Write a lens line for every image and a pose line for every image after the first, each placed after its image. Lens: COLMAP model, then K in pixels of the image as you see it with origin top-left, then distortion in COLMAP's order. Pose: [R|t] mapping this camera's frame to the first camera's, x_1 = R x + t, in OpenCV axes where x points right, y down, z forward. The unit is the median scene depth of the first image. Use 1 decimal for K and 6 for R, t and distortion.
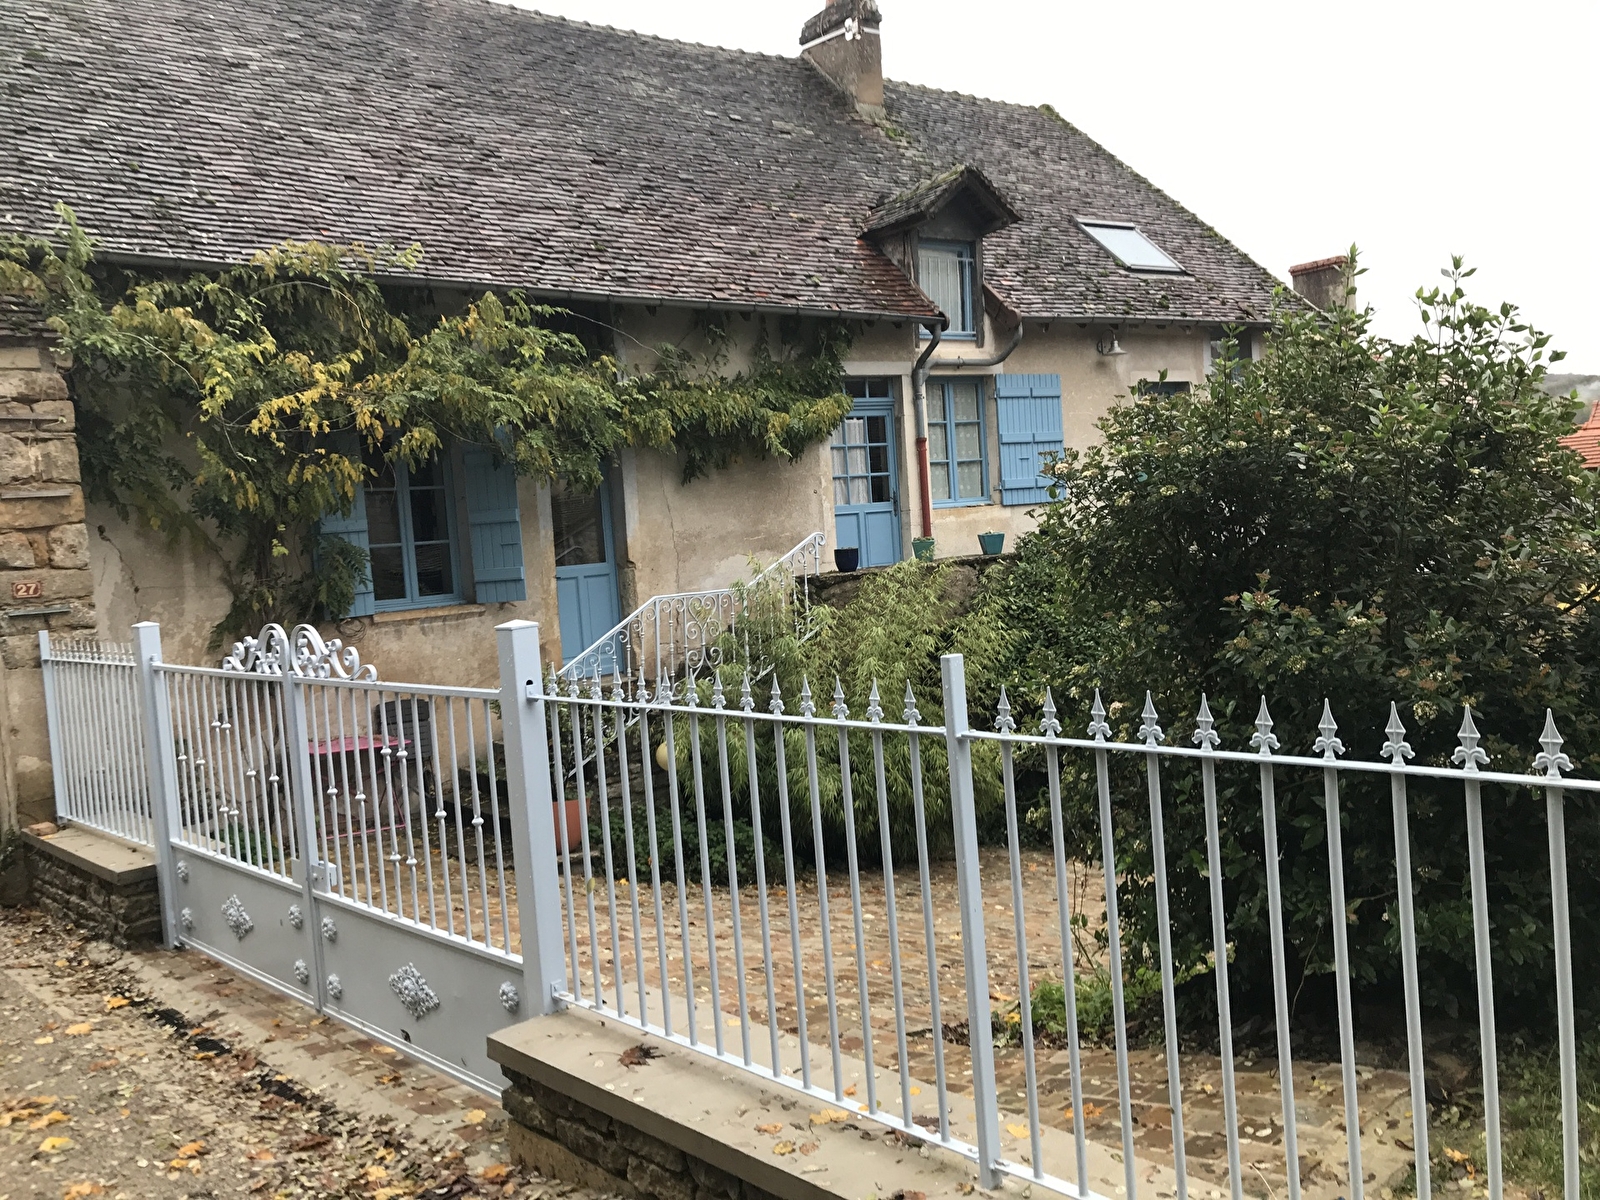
lens RADIAL K [[1298.7, 0, 800.0], [0, 1298.7, 600.0], [0, 0, 1]] dist [-0.010019, 0.001039]
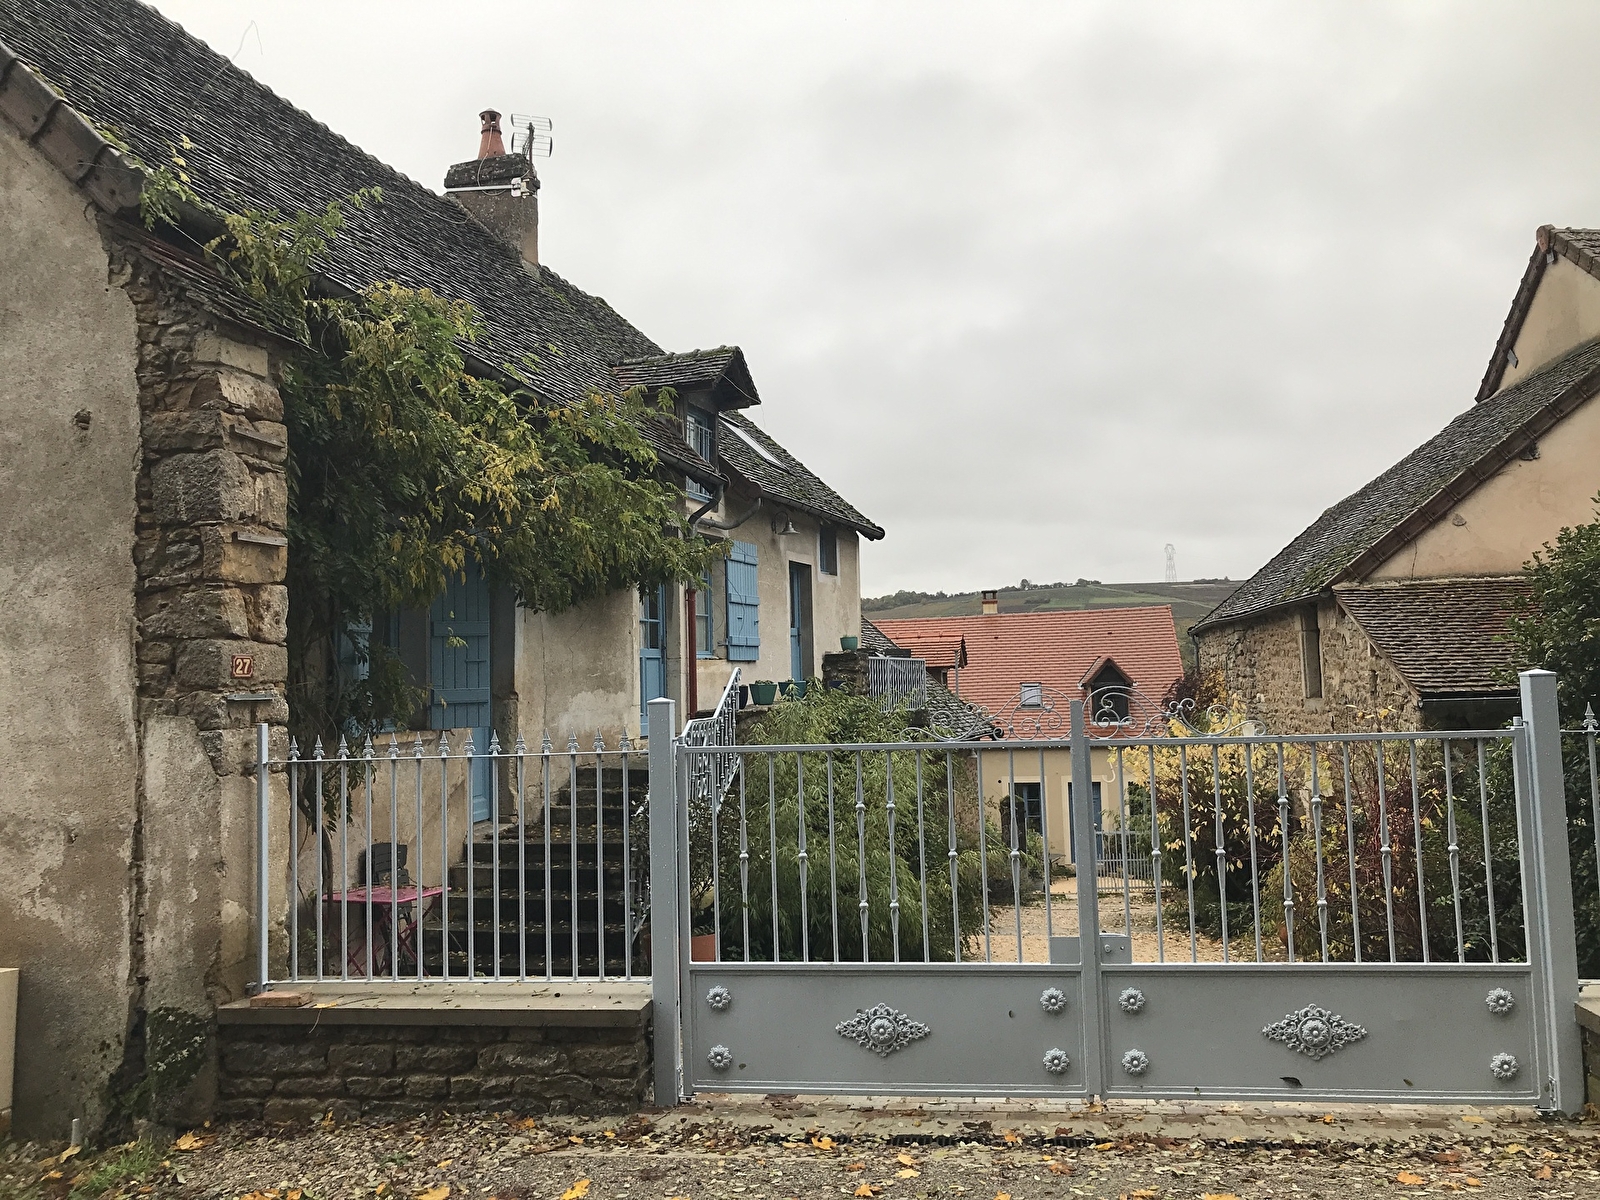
lens RADIAL K [[1298.7, 0, 800.0], [0, 1298.7, 600.0], [0, 0, 1]] dist [-0.010019, 0.001039]
pose [[0.786830, 0.090789, 0.610456, -0.522982], [0.000829, 0.988964, -0.148151, 0.041453], [-0.617170, 0.117076, 0.778071, 0.151986]]
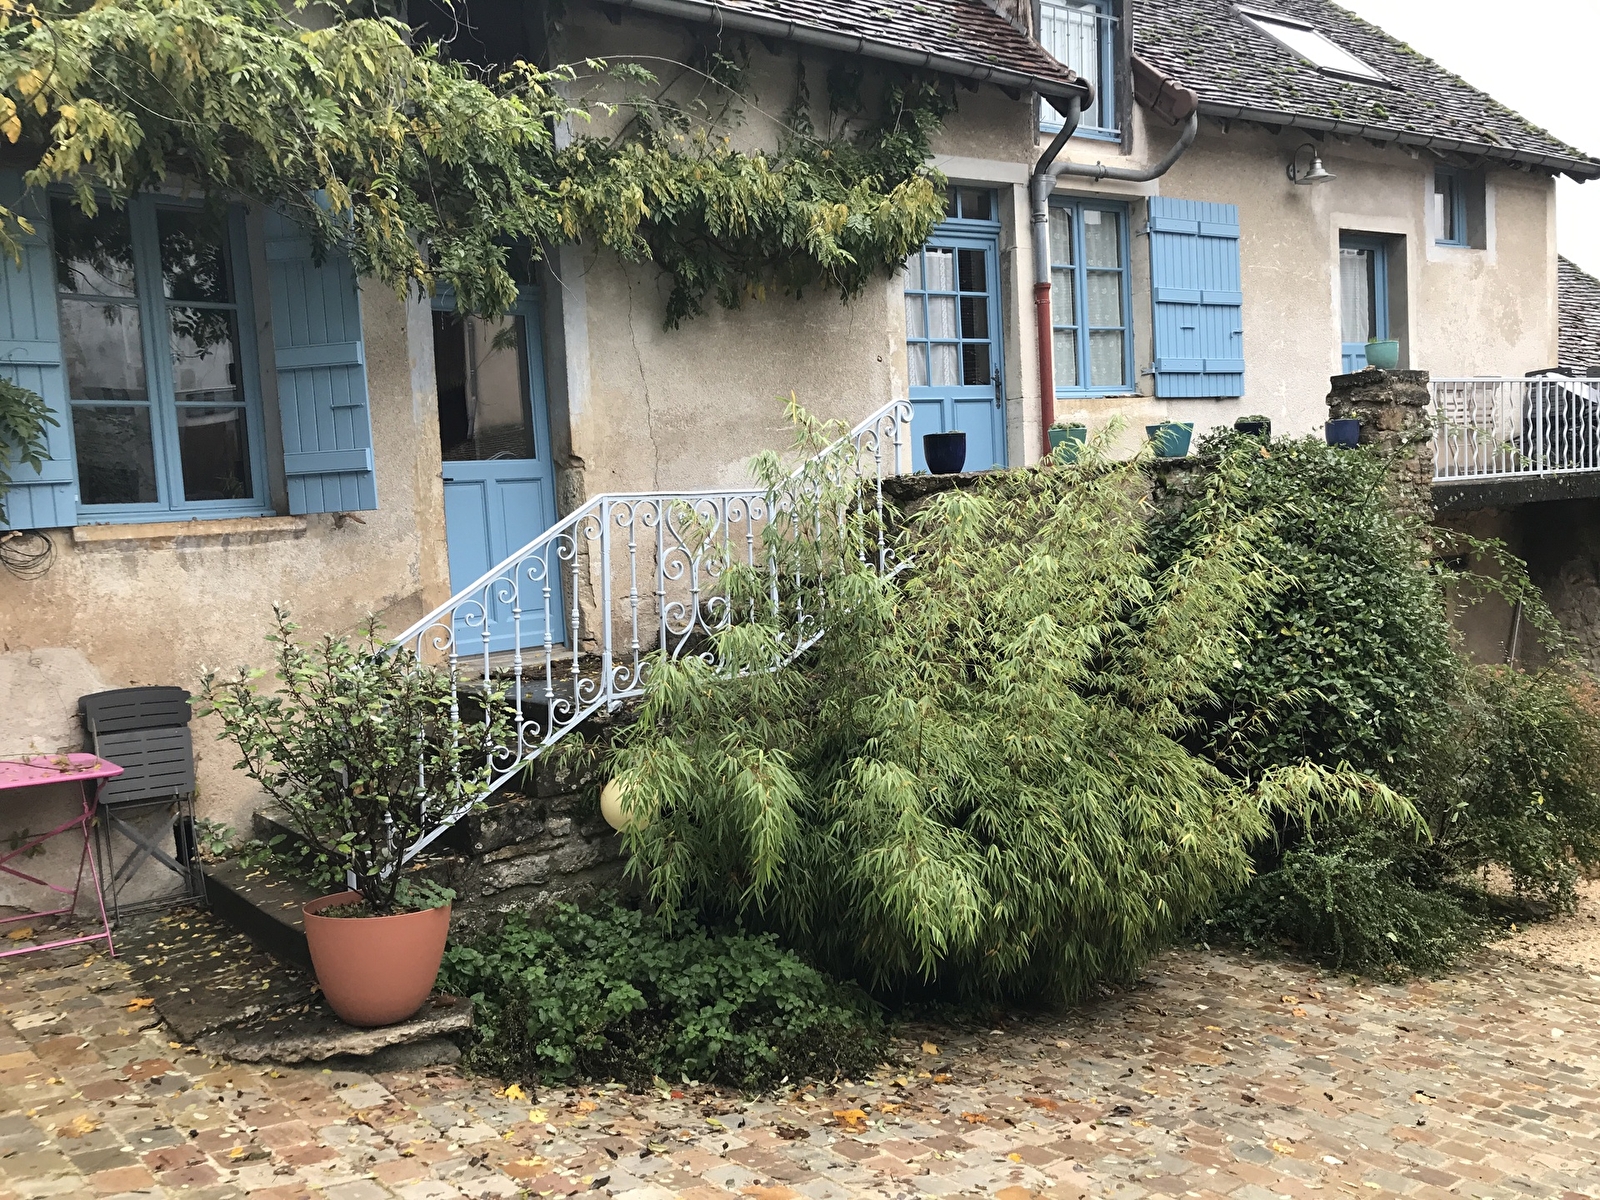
lens RADIAL K [[1298.7, 0, 800.0], [0, 1298.7, 600.0], [0, 0, 1]] dist [-0.010019, 0.001039]
pose [[0.999939, 0.010998, -0.001101, -0.026027], [-0.010979, 0.999821, 0.015421, 0.025106], [0.001271, -0.015408, 0.999880, 0.395061]]
